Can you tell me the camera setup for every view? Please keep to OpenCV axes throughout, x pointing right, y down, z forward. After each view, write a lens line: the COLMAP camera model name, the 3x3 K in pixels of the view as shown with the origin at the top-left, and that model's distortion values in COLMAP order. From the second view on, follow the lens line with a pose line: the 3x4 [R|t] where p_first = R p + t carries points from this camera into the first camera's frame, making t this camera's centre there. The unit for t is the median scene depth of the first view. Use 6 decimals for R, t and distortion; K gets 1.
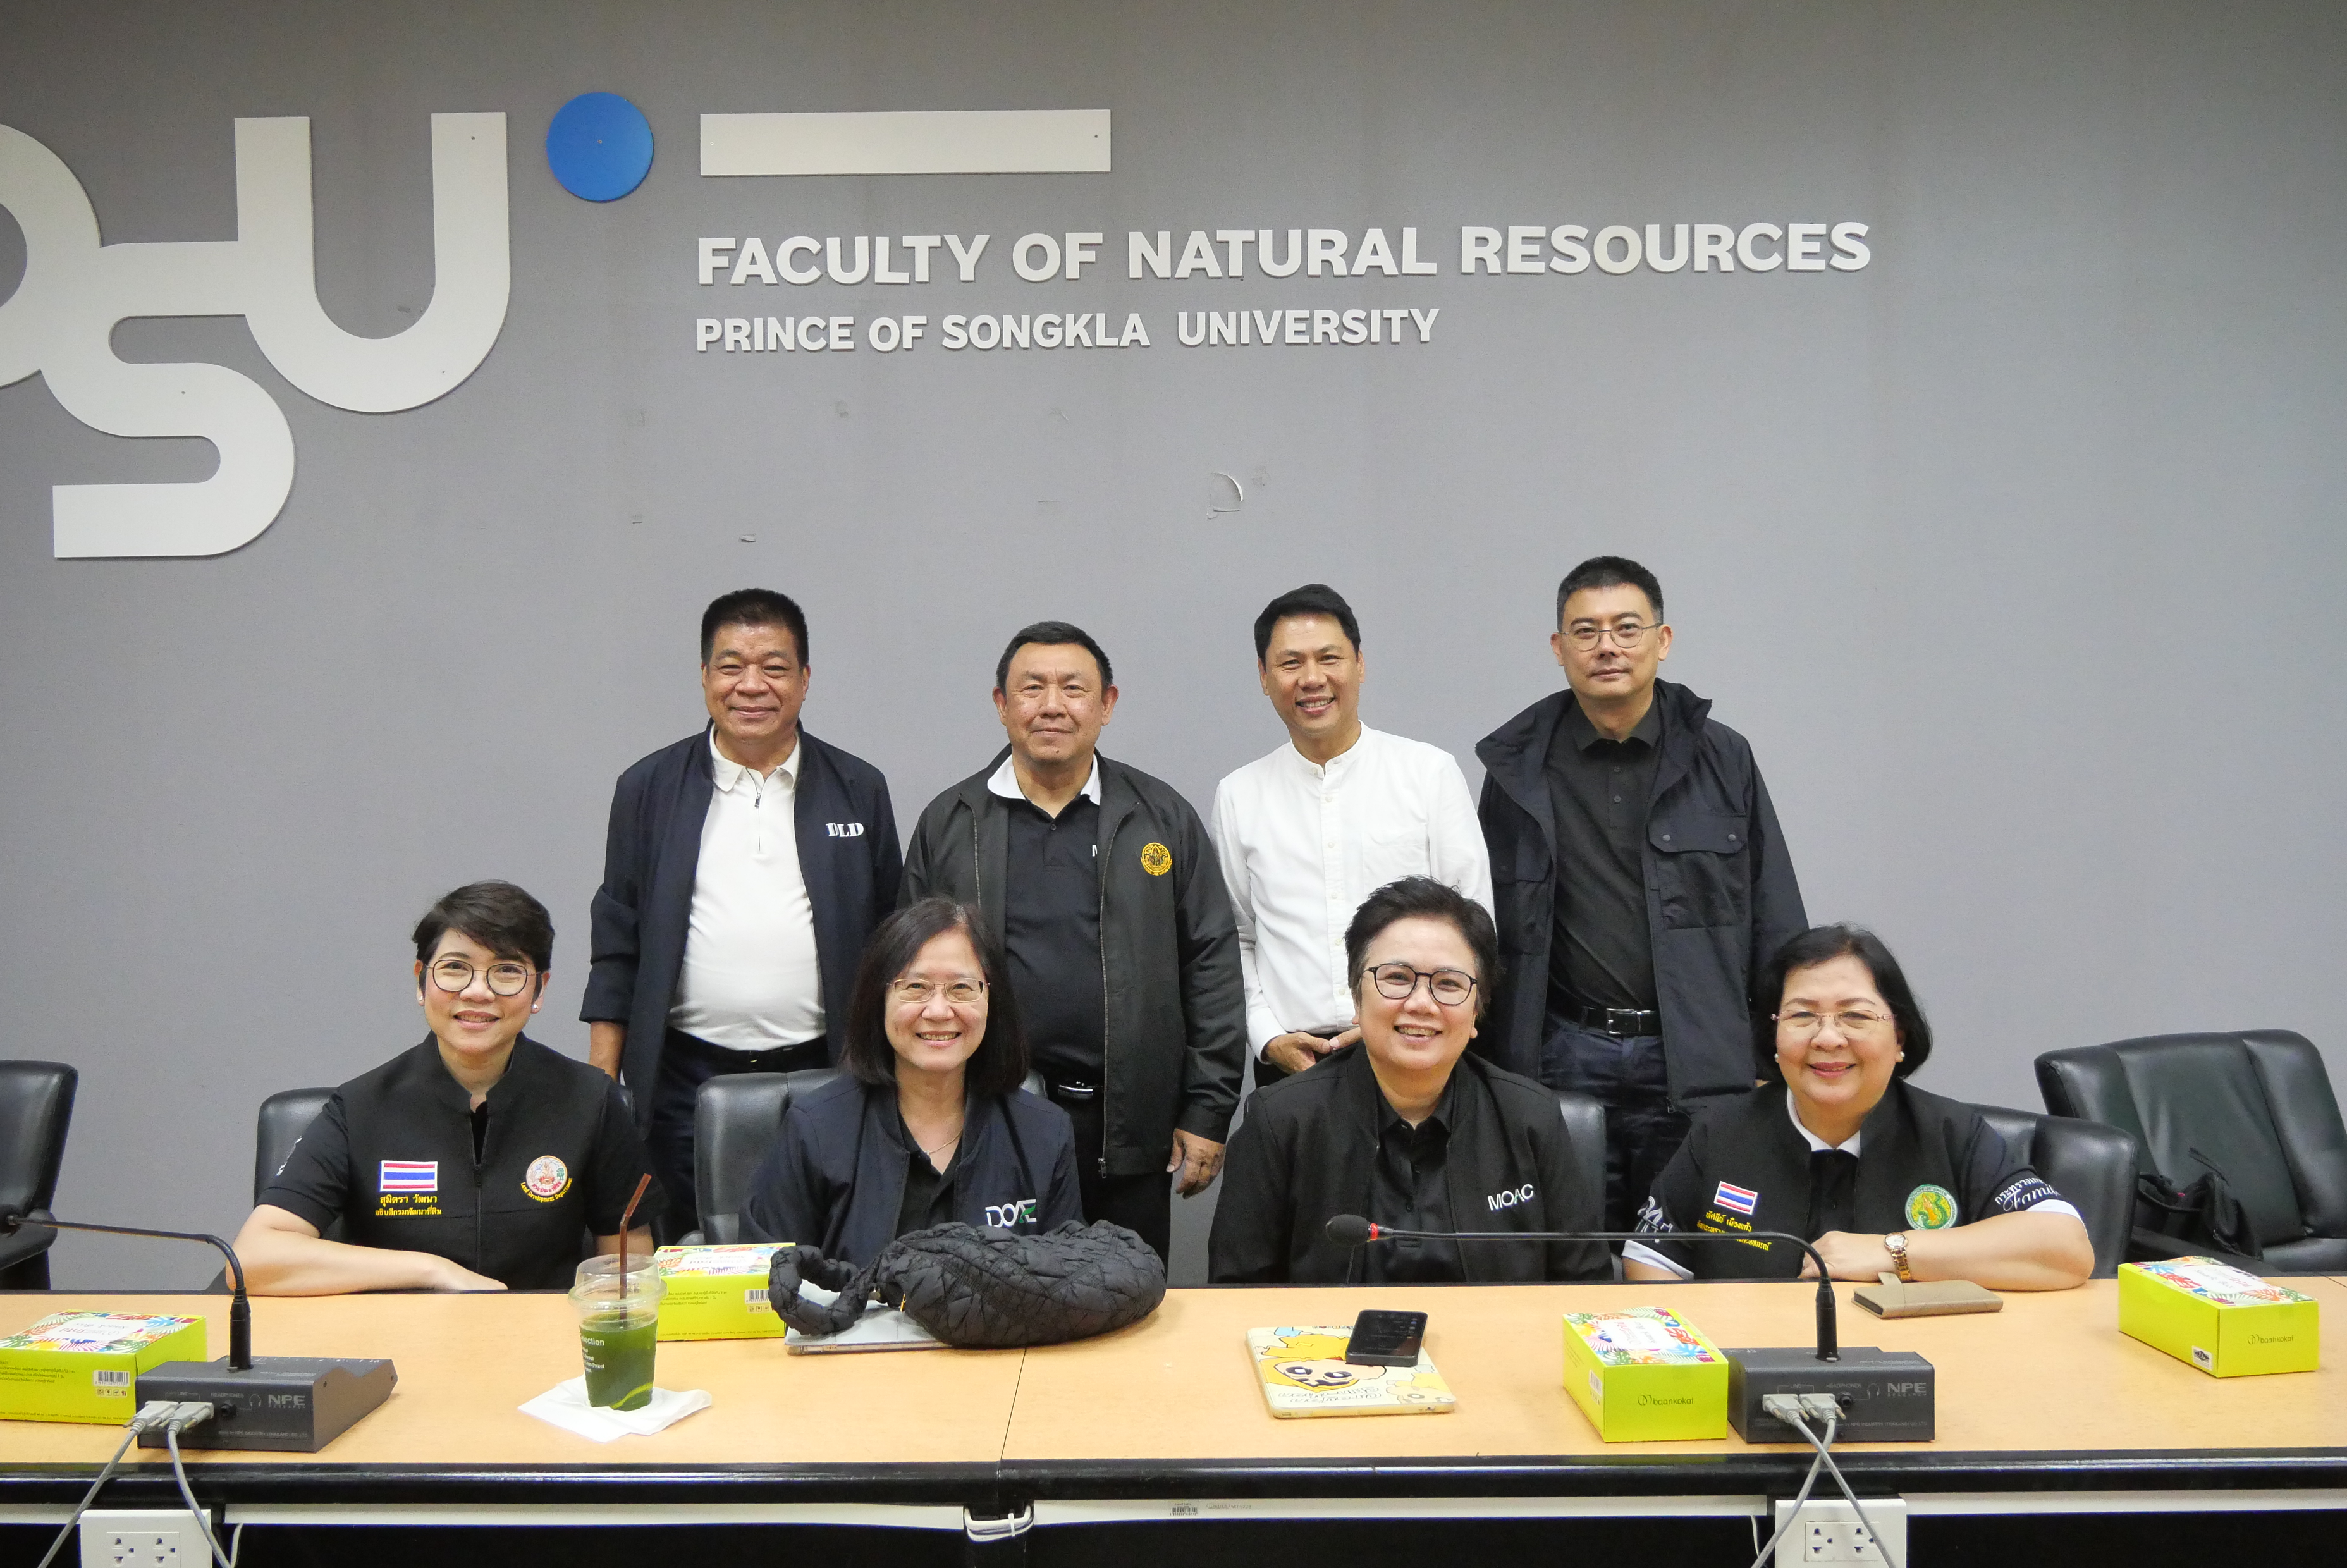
lens RADIAL K [[1589.0, 0, 1173.5], [0, 1589.0, 784.0], [0, 0, 1]] dist [-0.012992, -0.003847]
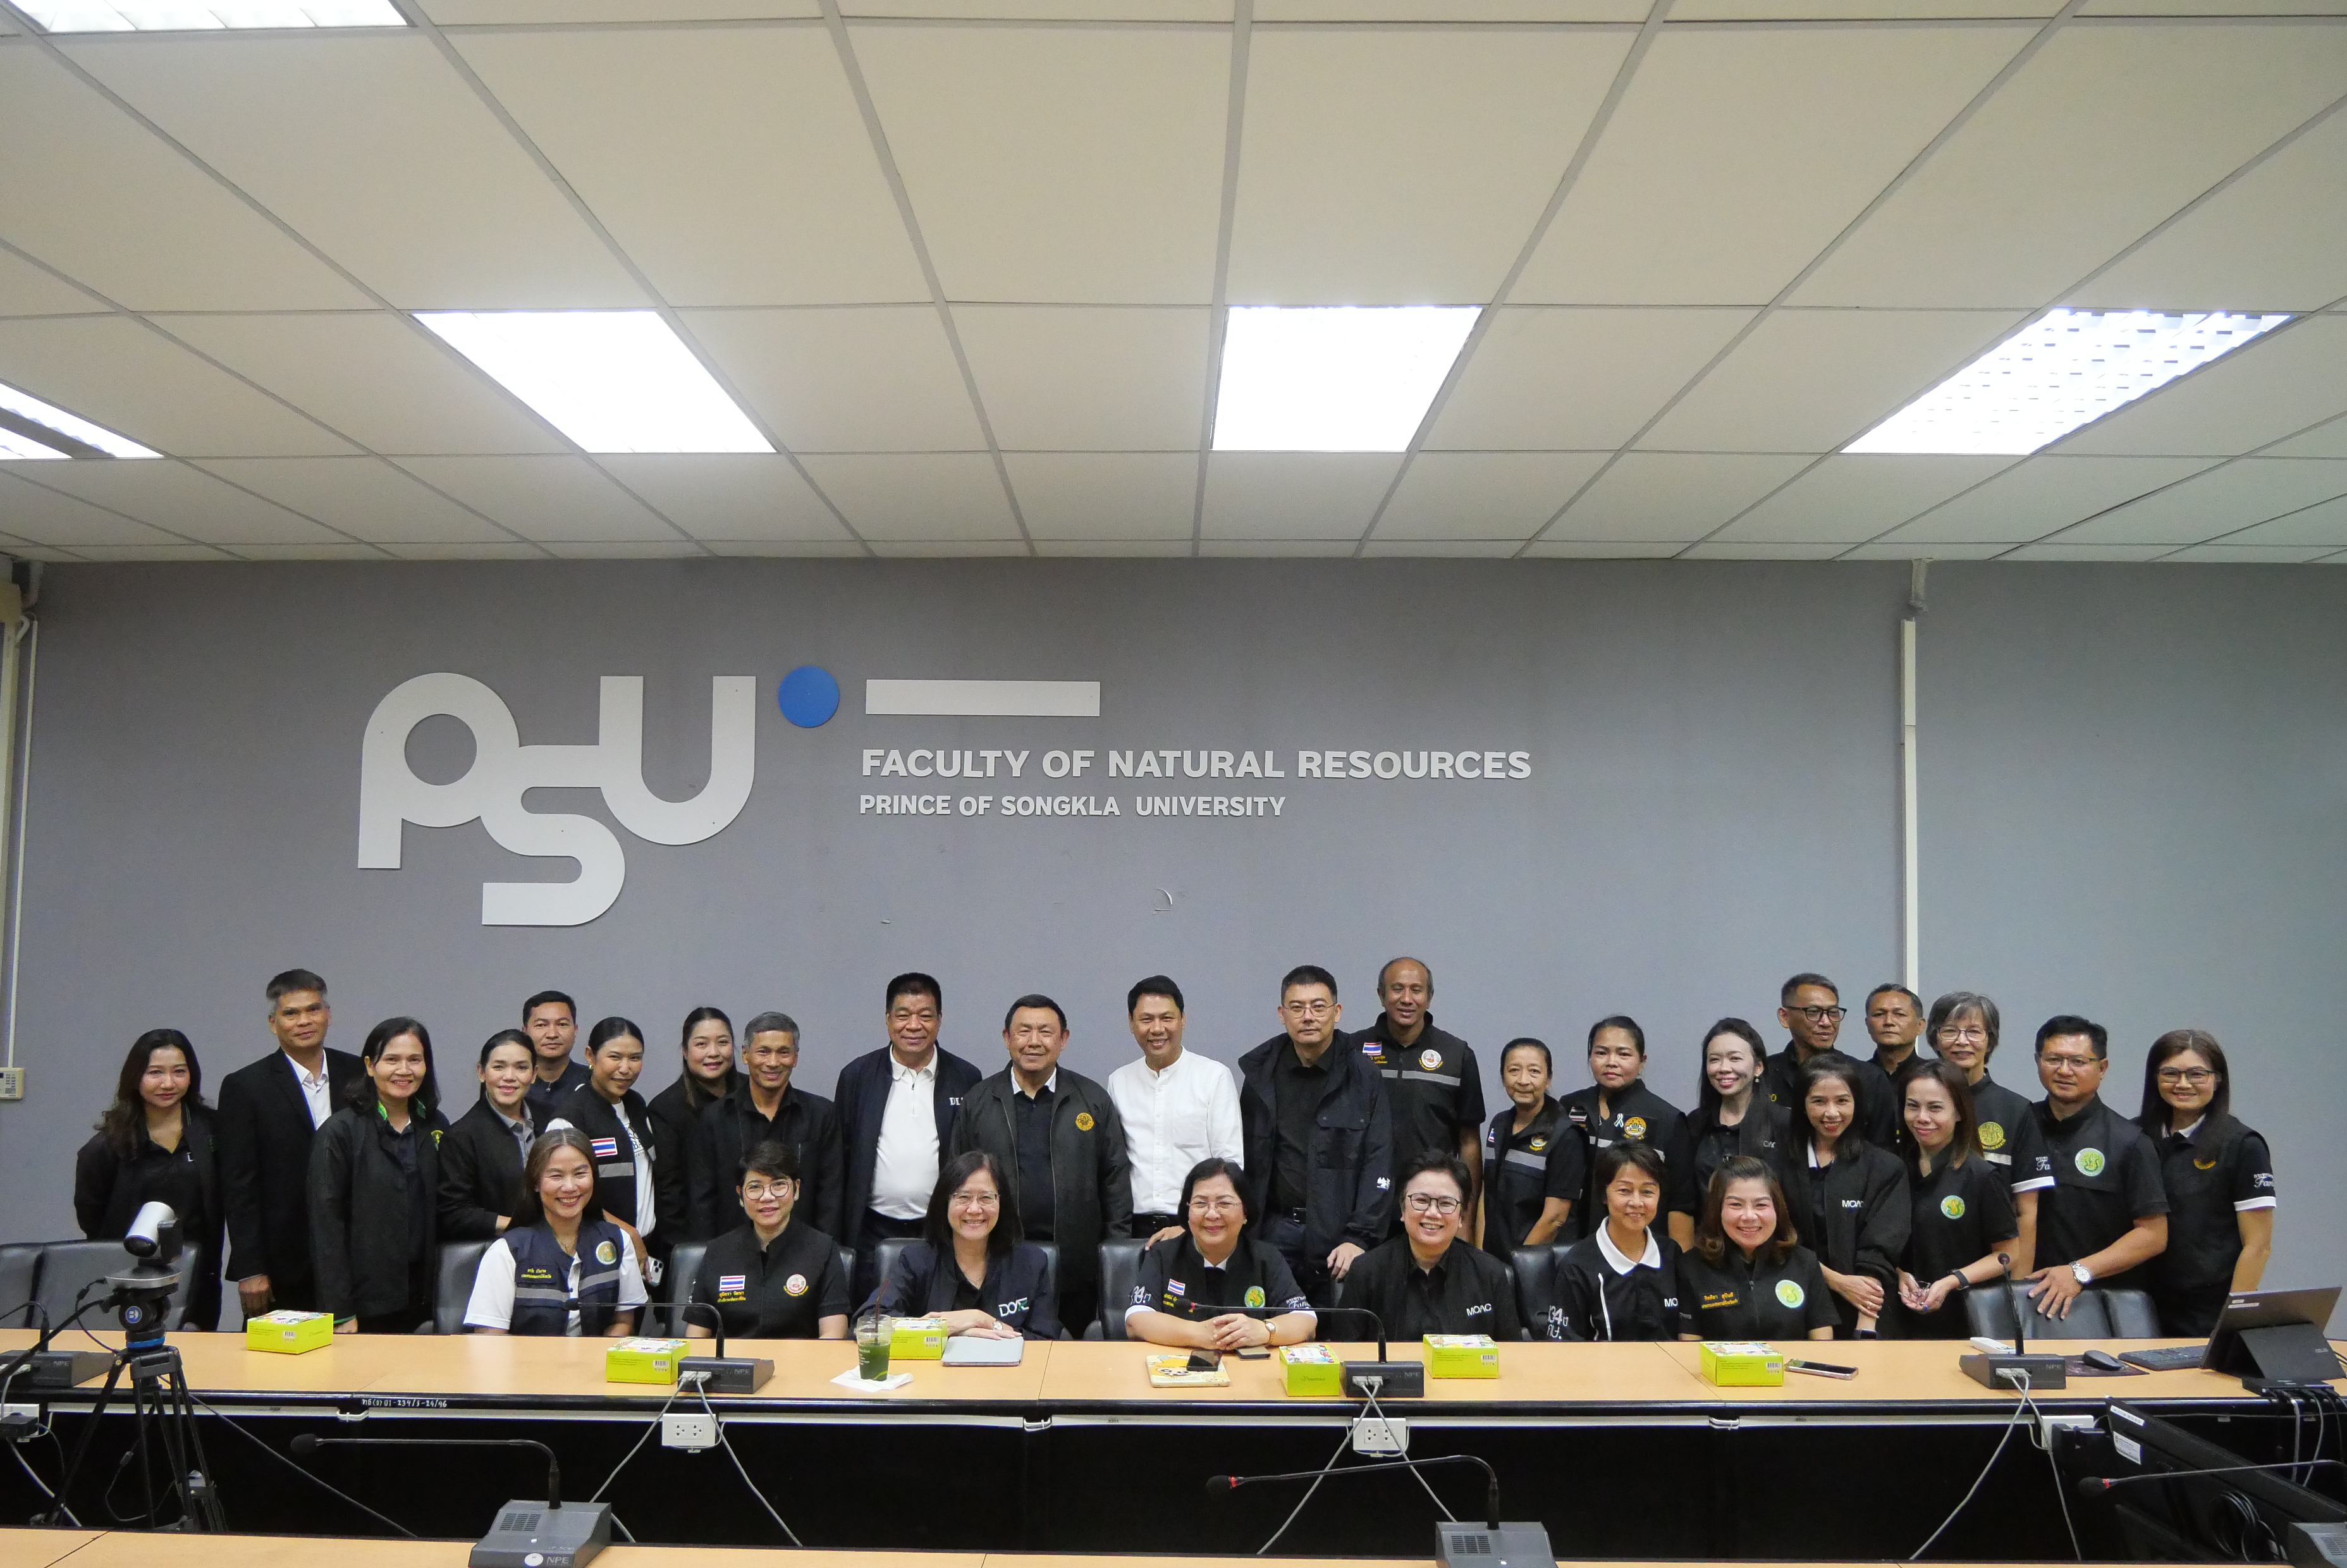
lens RADIAL K [[1616.4, 0, 1167.1], [0, 1616.4, 790.6], [0, 0, 1]] dist [-0.038227, 0.006163]
pose [[0.999918, 0.012172, -0.003901, 0.047882], [-0.012481, 0.995611, -0.092757, -0.153365], [0.002755, 0.092798, 0.995681, -0.853119]]
